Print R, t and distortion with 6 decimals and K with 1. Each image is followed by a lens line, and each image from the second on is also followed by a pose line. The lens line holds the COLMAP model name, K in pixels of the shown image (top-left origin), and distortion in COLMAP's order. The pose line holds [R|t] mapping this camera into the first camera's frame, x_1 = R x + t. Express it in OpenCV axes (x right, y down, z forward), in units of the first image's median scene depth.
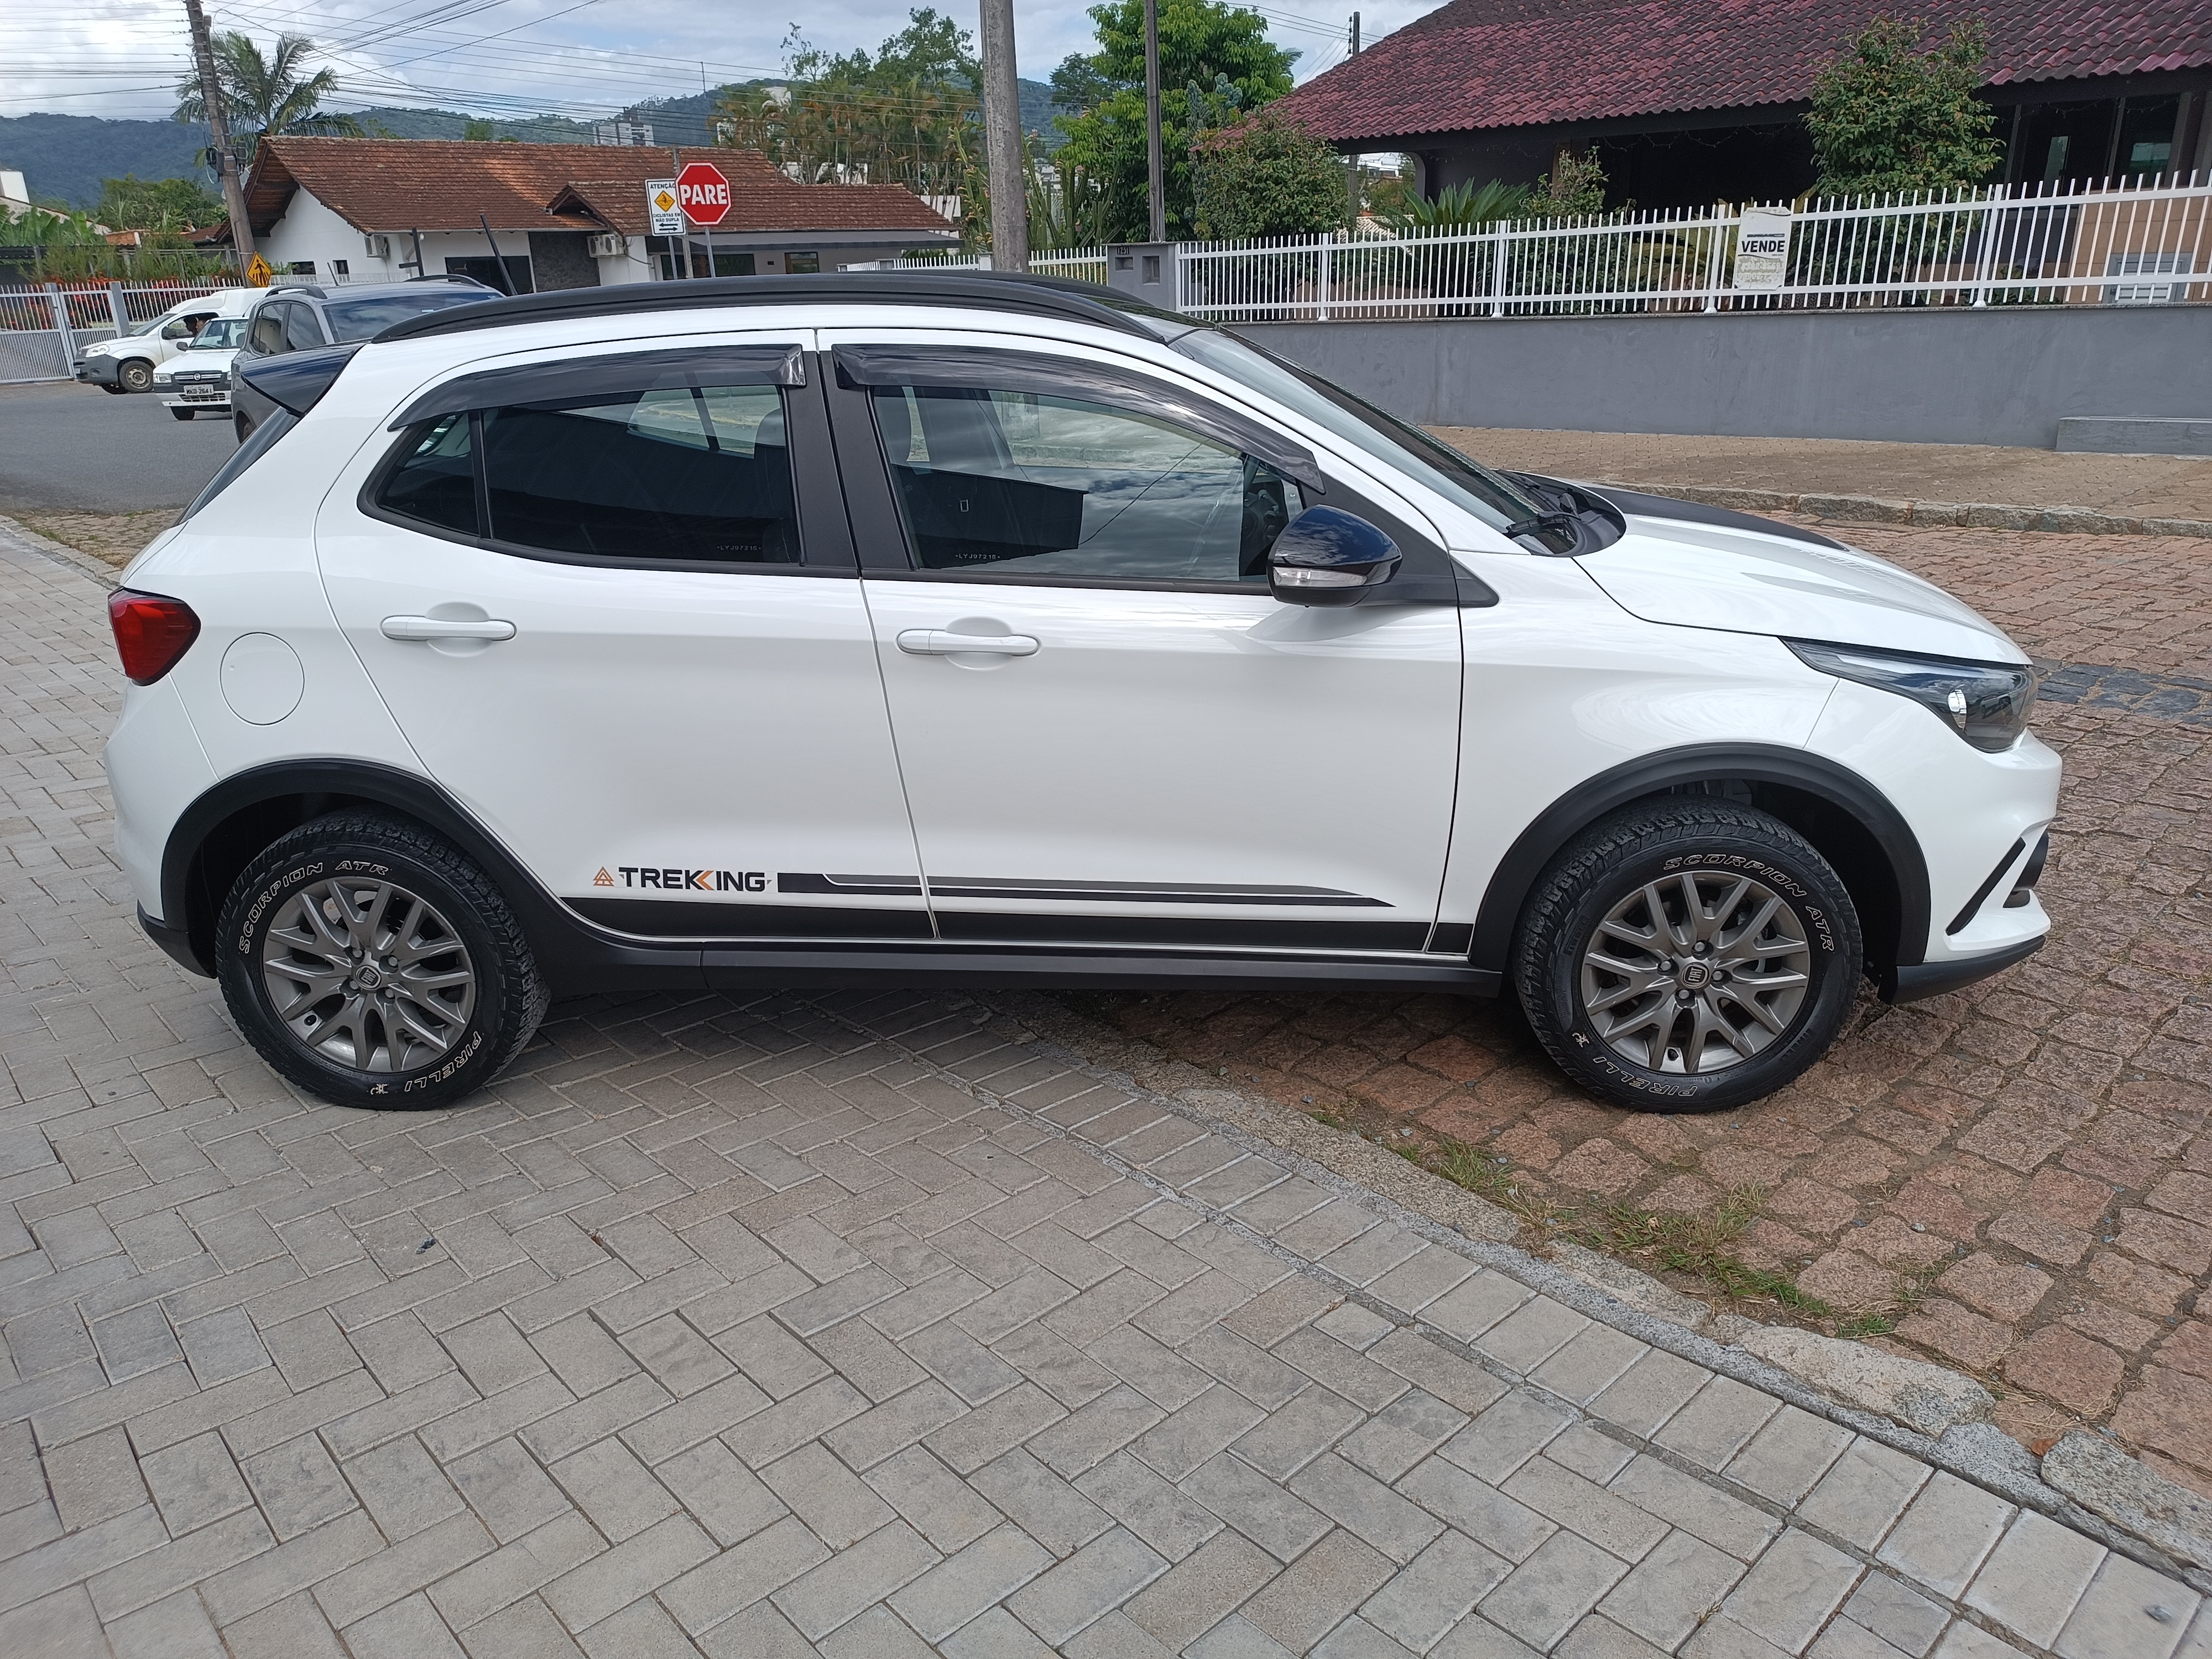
lens RADIAL K [[1552.9, 0, 1113.7], [0, 1552.9, 832.1], [0, 0, 1]] dist [0.011090, -0.004889]
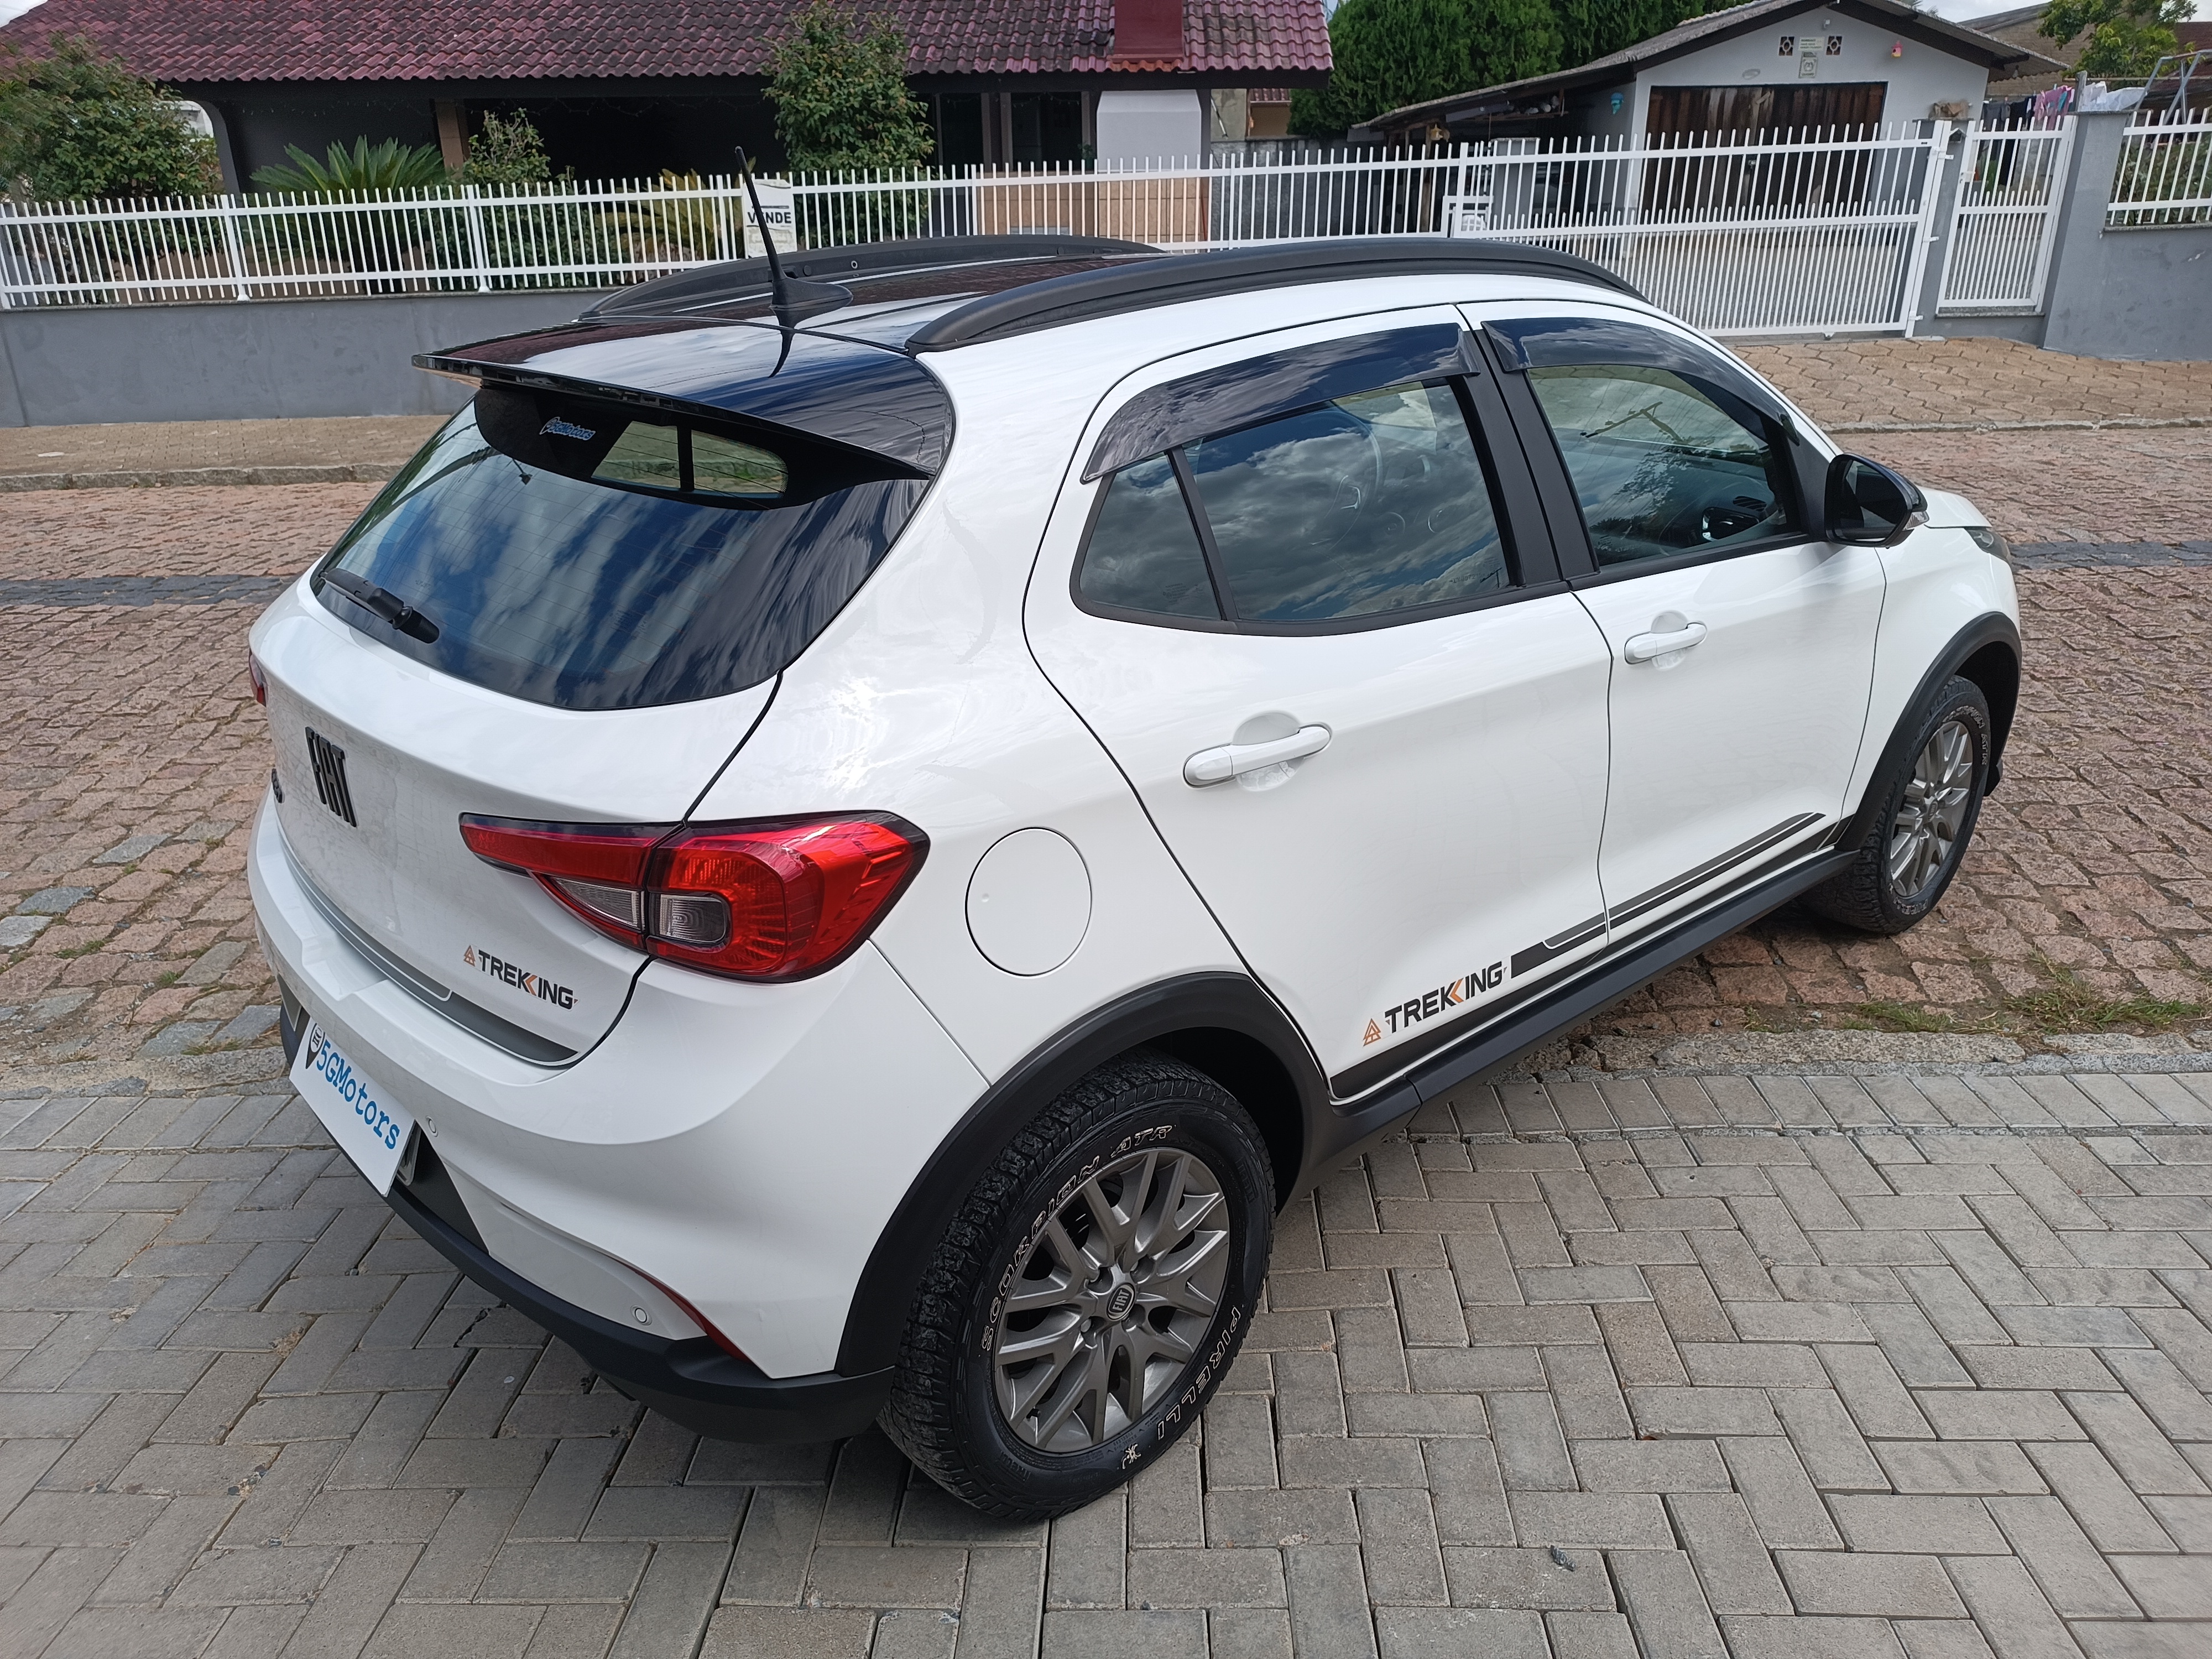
lens RADIAL K [[1552.9, 0, 1113.7], [0, 1552.9, 832.1], [0, 0, 1]] dist [0.011090, -0.004889]
pose [[0.712281, -0.249938, 0.655886, -0.203635], [0.239351, 0.964933, 0.107775, -0.040627], [-0.659823, 0.080221, 0.747127, 0.114517]]
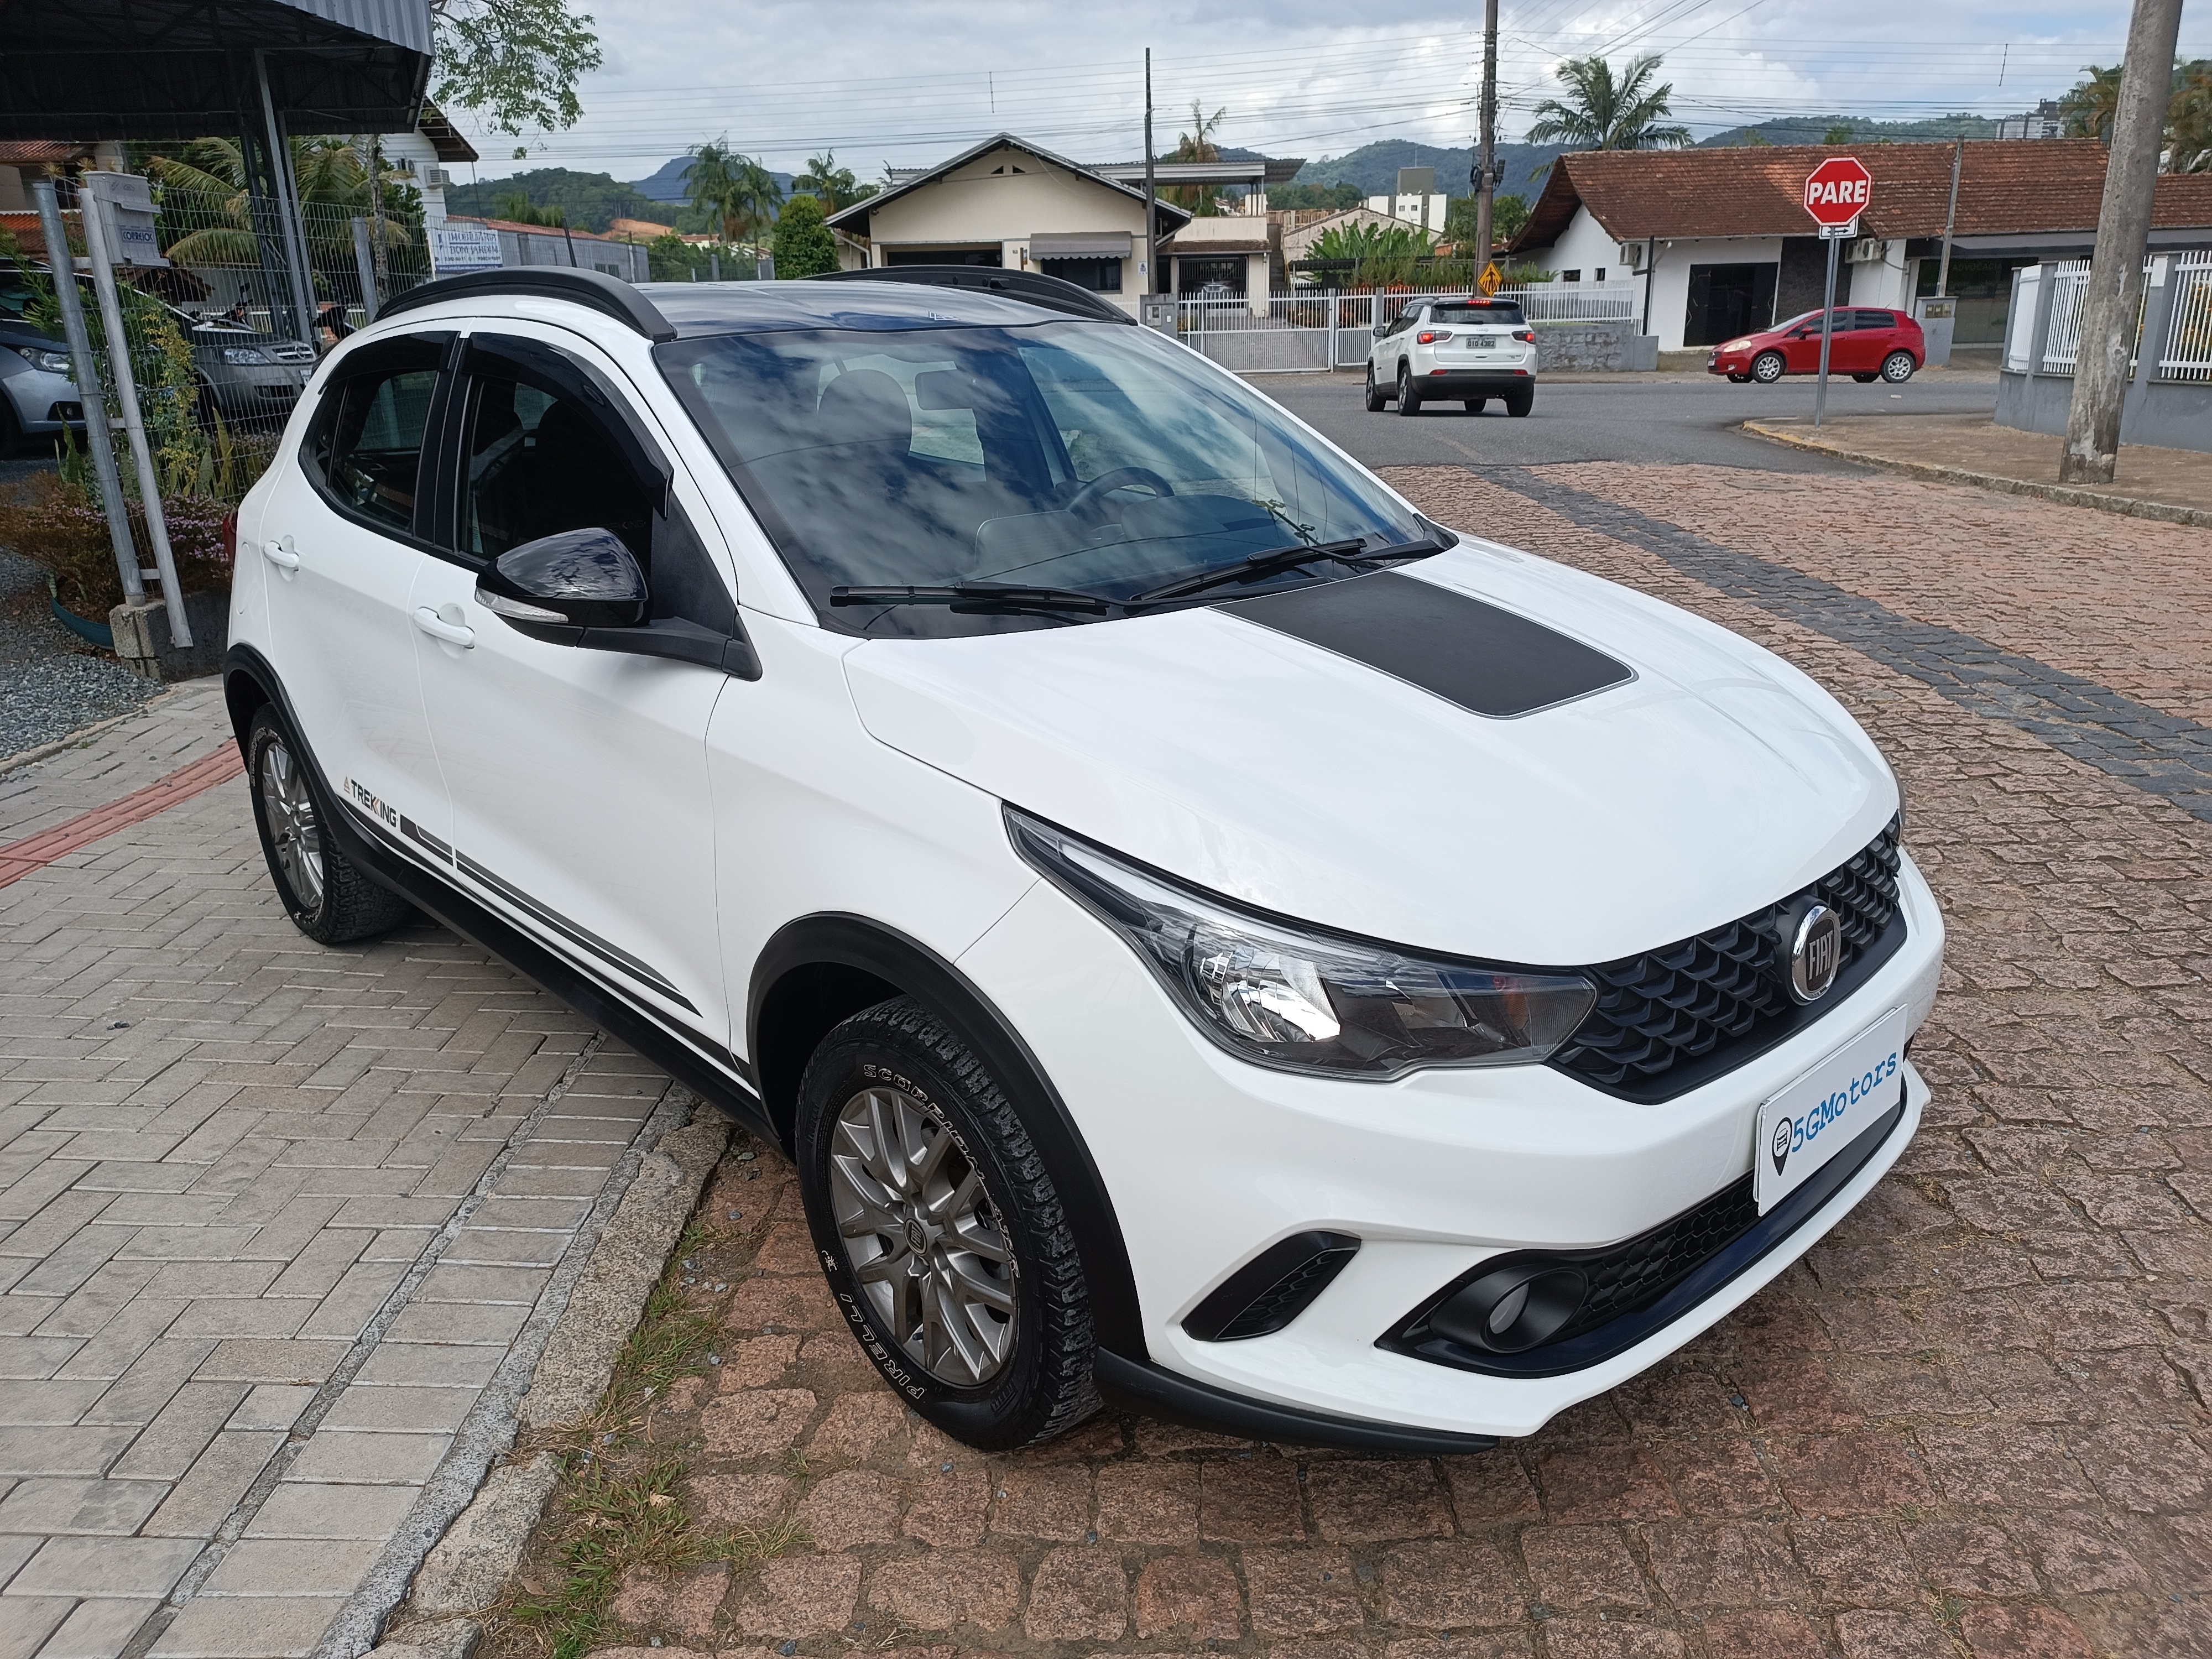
lens RADIAL K [[1583.4, 0, 1123.8], [0, 1583.4, 826.6], [0, 0, 1]] dist [0.004130, -0.000896]
pose [[0.719093, 0.228088, -0.656416, 0.198570], [-0.236593, 0.968525, 0.077354, -0.038569], [0.653398, 0.099679, 0.750423, 0.111584]]
